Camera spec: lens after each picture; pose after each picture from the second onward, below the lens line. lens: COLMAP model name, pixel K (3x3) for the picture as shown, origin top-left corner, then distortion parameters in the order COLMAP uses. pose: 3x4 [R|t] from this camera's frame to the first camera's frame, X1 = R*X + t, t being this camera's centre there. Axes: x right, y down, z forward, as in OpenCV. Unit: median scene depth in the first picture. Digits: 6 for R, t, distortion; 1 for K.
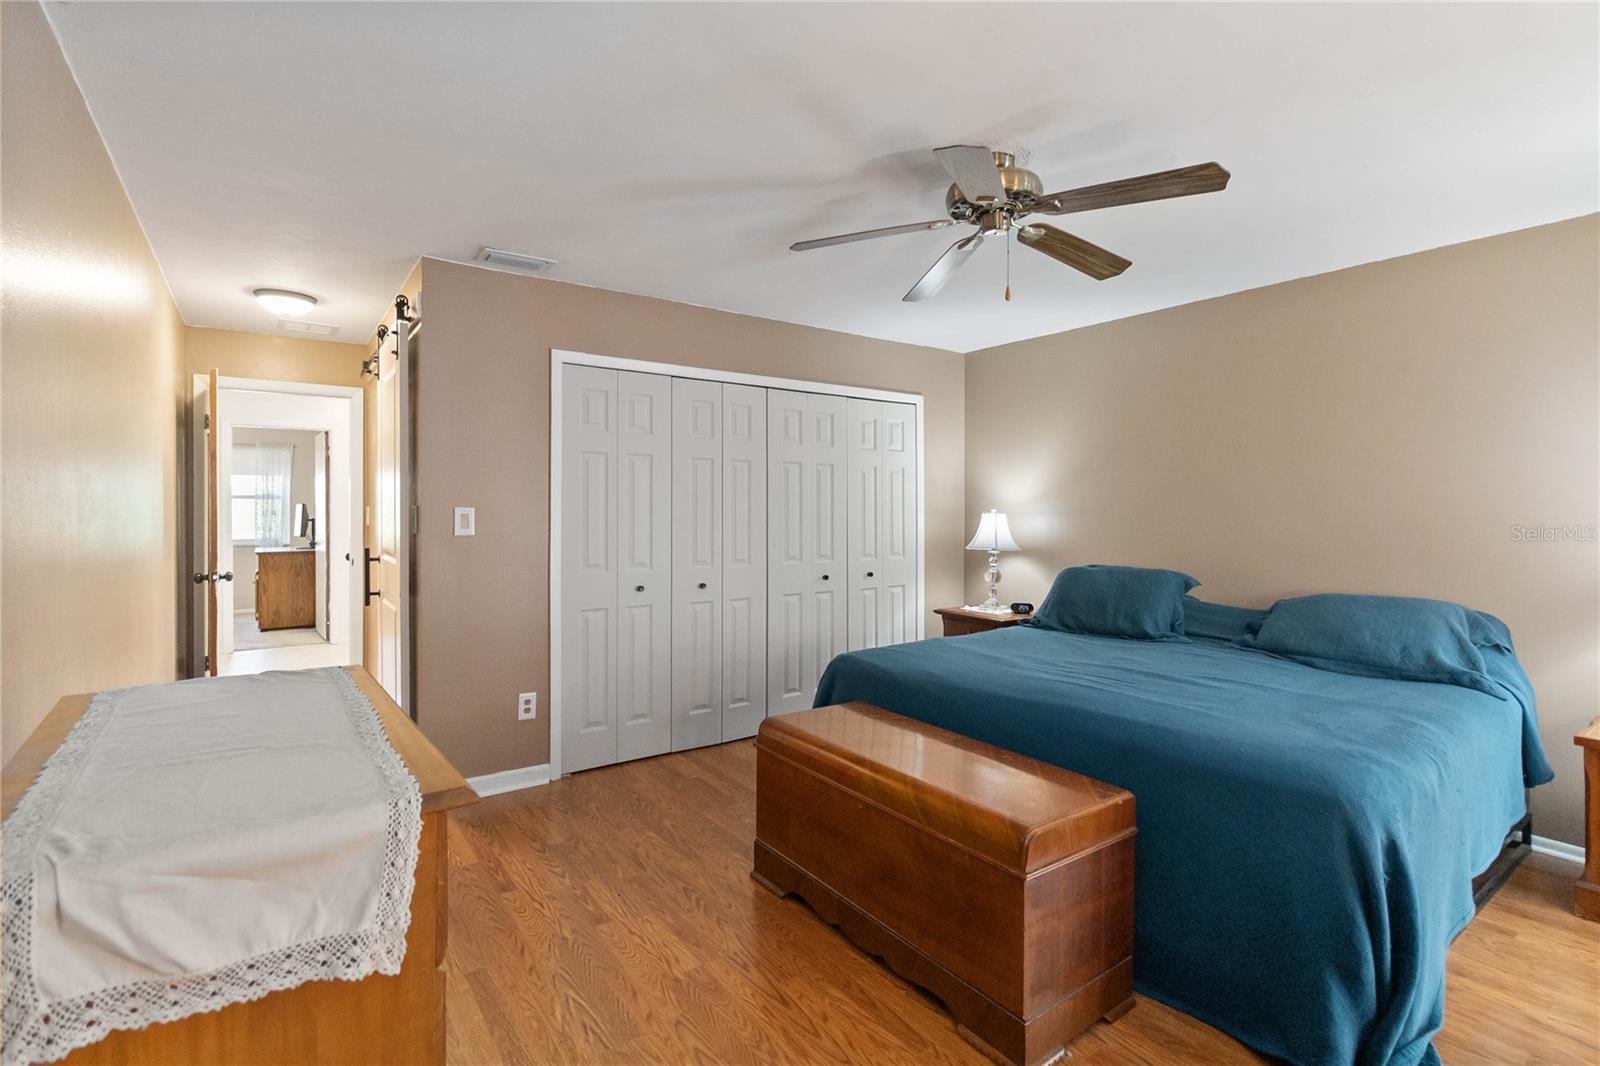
lens RADIAL K [[731.3, 0, 803.8], [0, 731.3, 511.4], [0, 0, 1]] dist [0.000572, 0.000212]
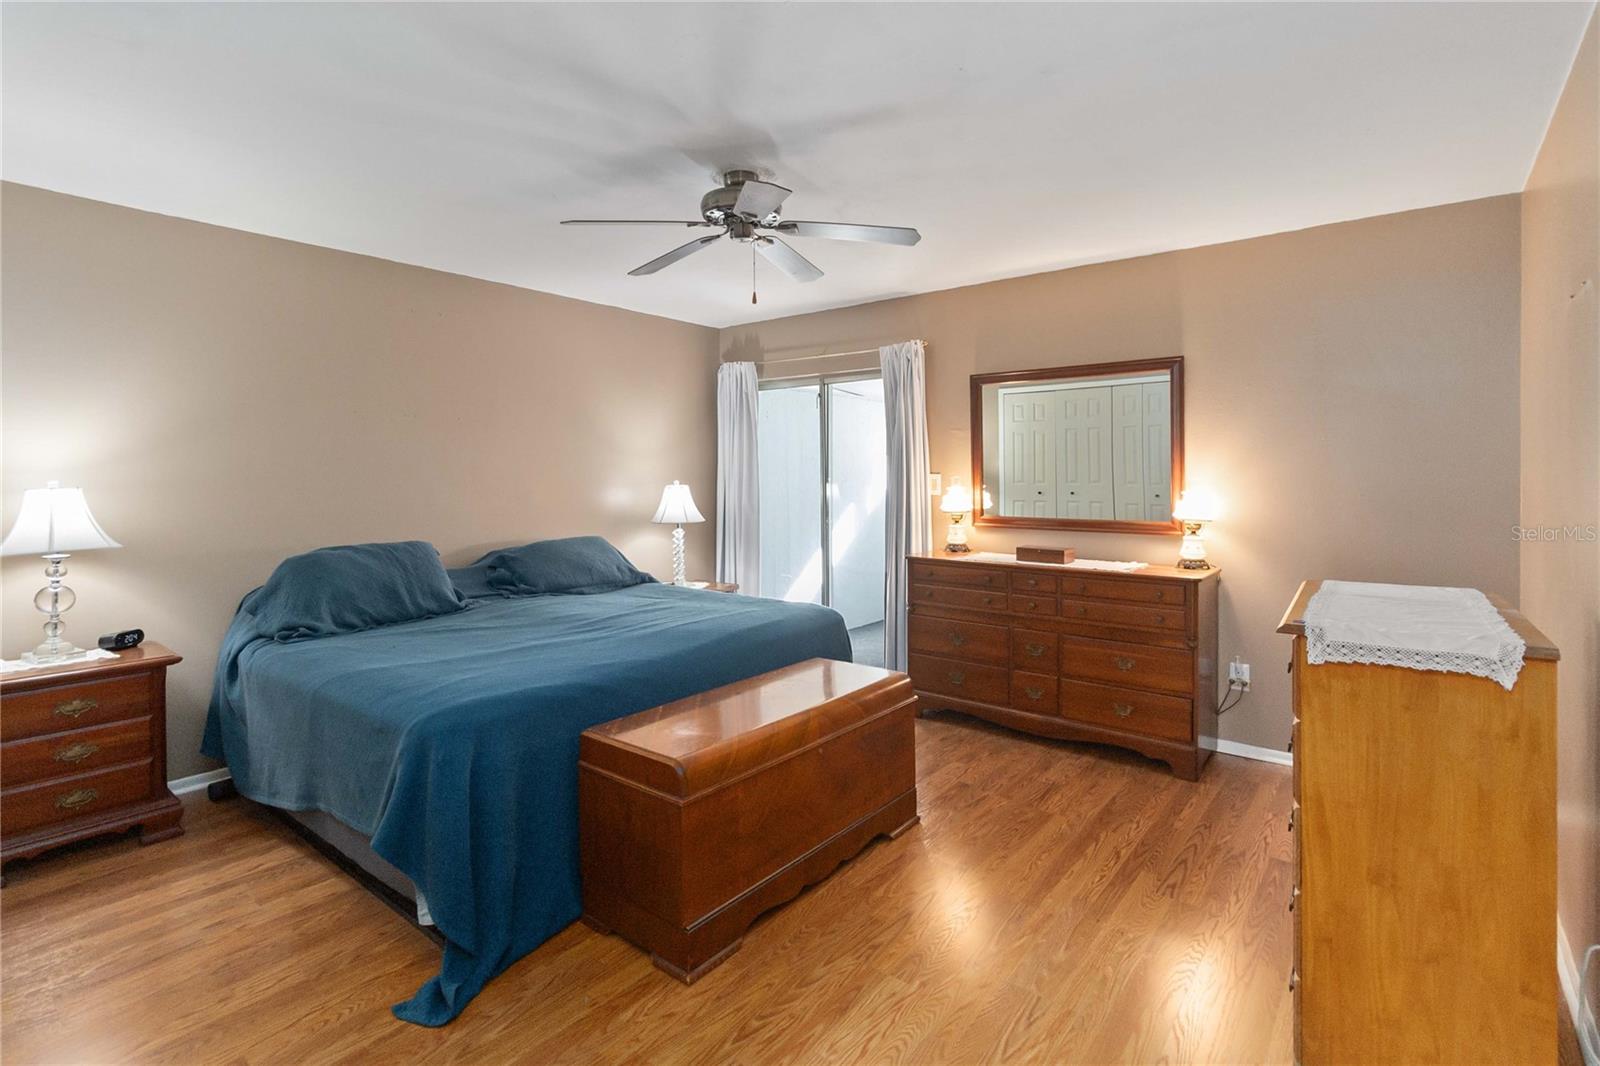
lens RADIAL K [[767.8, 0, 792.0], [0, 767.8, 475.0], [0, 0, 1]] dist [-0.000643, 0.000209]
pose [[-0.253858, -0.002816, 0.967237, -1.021464], [0.006506, 0.999968, 0.004619, -0.011951], [-0.967220, 0.007465, -0.253832, 1.336922]]
